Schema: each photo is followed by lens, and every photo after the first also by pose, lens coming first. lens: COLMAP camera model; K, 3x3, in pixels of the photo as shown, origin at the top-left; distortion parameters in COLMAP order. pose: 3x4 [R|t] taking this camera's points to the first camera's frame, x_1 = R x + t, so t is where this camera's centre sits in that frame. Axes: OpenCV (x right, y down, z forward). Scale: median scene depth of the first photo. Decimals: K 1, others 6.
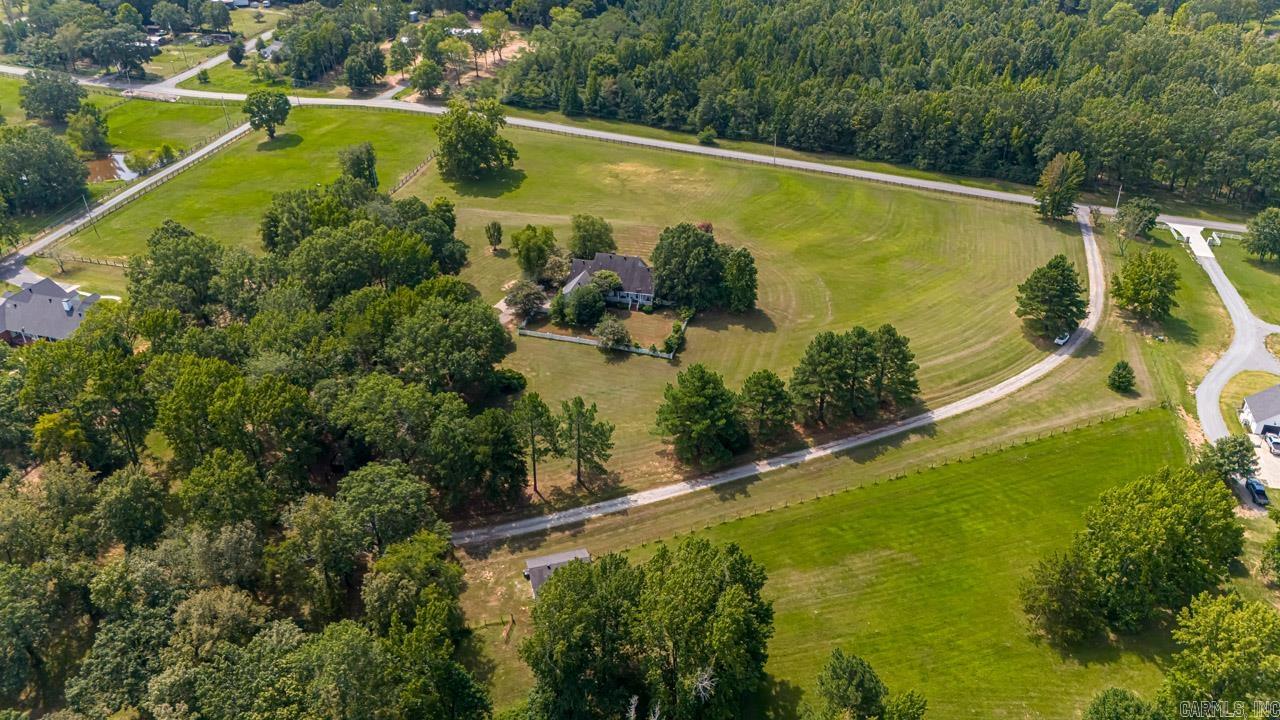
lens RADIAL K [[909.8, 0, 640.0], [0, 909.8, 360.0], [0, 0, 1]] dist [0.051417, -0.046460]
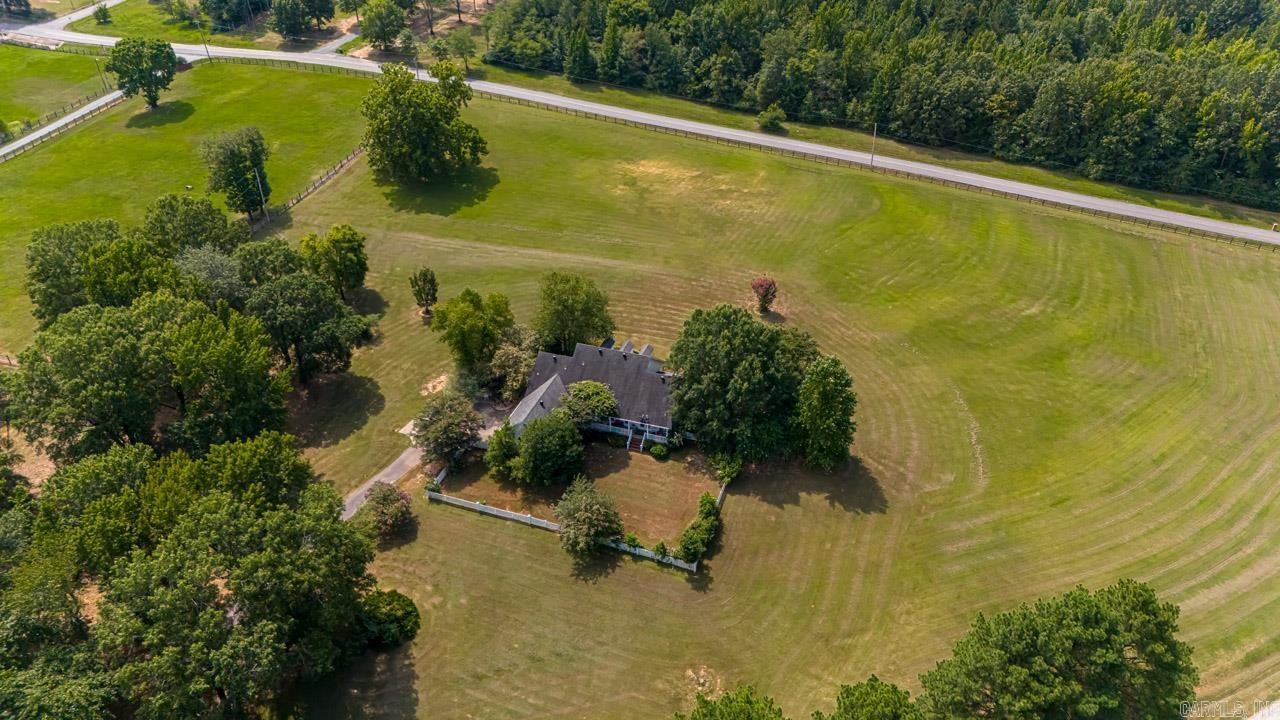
lens RADIAL K [[934.4, 0, 640.0], [0, 934.4, 360.0], [0, 0, 1]] dist [0.027535, -0.007470]
pose [[0.998139, 0.036546, -0.048806, 0.015943], [-0.033828, 0.997892, 0.055389, -0.101554], [0.050727, -0.053635, 0.997271, 0.286756]]
